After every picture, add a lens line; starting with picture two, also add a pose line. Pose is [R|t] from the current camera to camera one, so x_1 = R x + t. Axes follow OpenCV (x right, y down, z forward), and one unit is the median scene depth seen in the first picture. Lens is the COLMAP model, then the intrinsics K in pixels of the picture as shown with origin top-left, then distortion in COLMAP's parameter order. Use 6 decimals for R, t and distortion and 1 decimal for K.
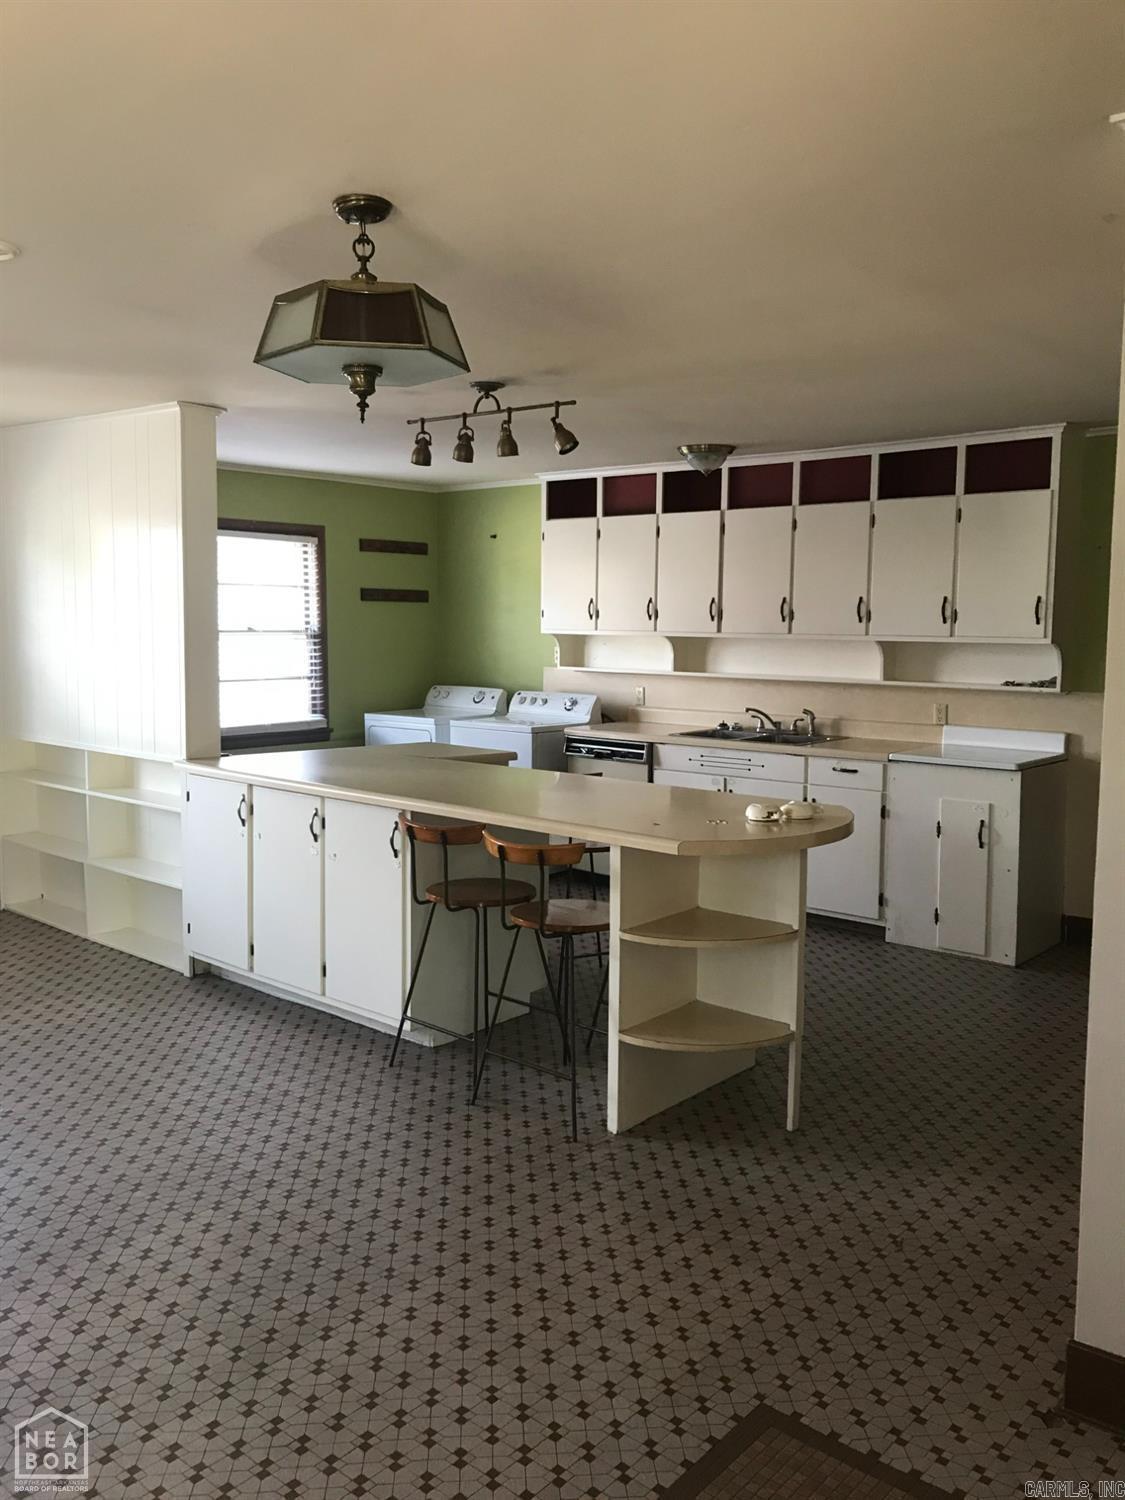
lens RADIAL K [[1237.7, 0, 564.6], [0, 1237.7, 749.6], [0, 0, 1]] dist [0.002456, 0.022020]
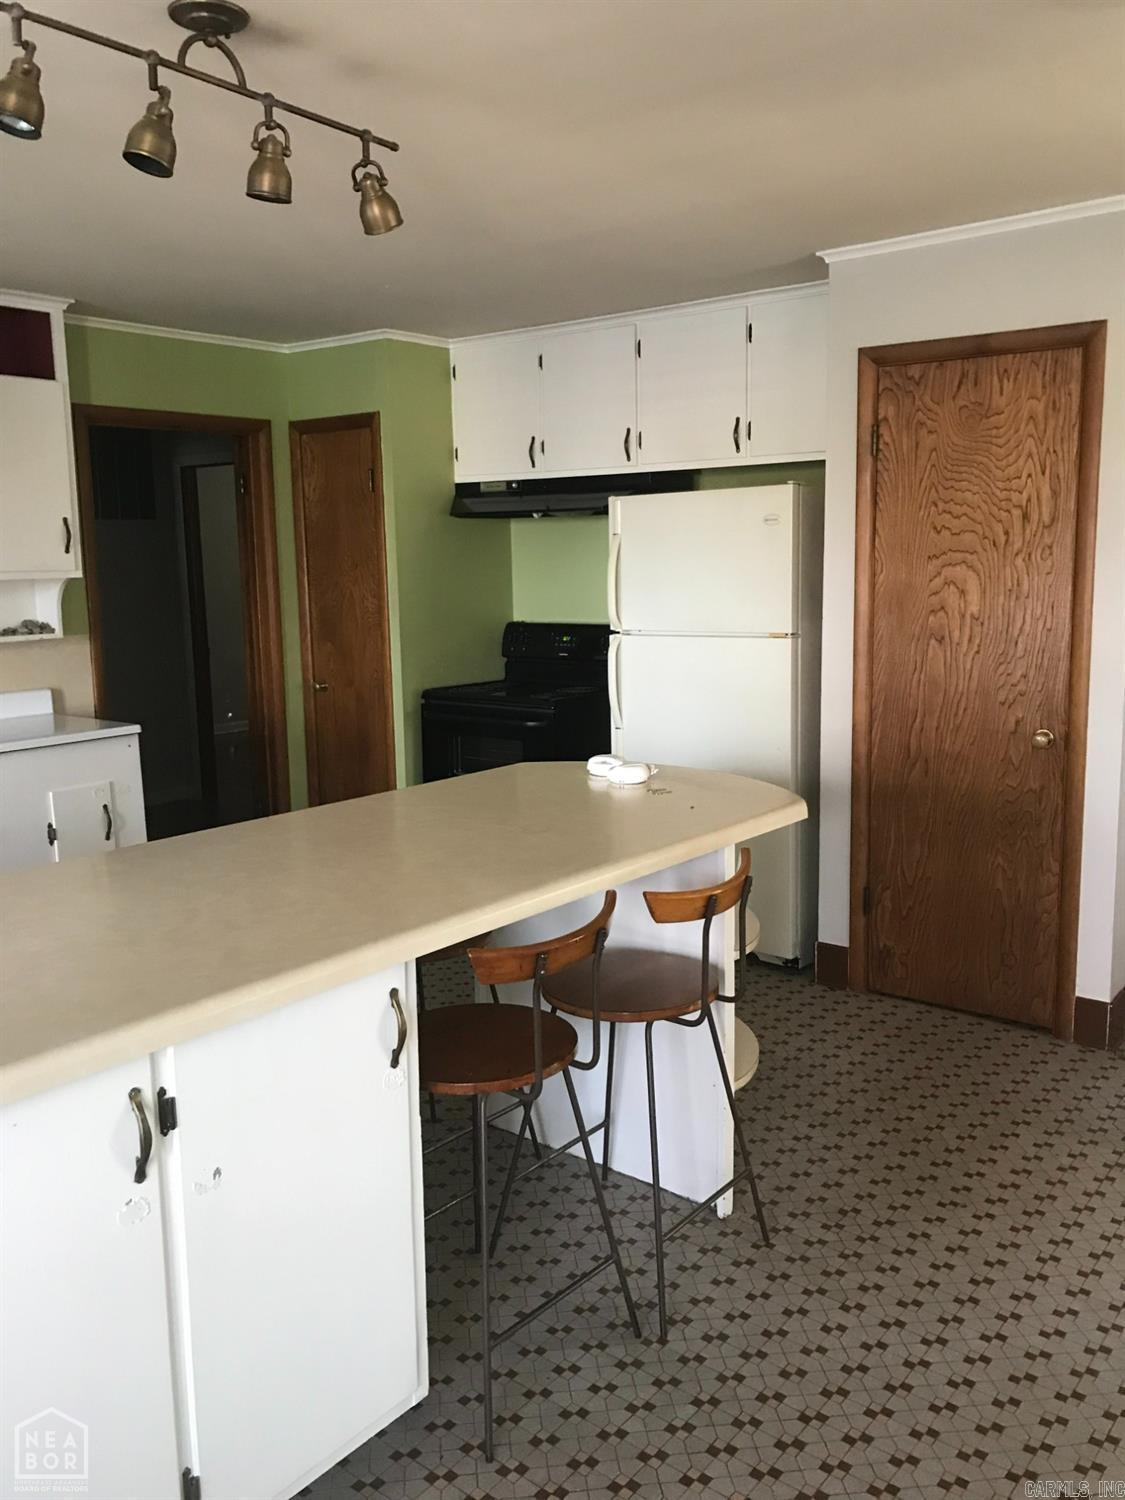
lens RADIAL K [[1237.7, 0, 563.6], [0, 1237.7, 754.2], [0, 0, 1]] dist [0.002456, 0.022020]
pose [[-0.049234, -0.168174, 0.984527, -0.424235], [0.119383, 0.977665, 0.172972, -0.072103], [-0.991627, 0.126052, -0.028057, 0.698095]]
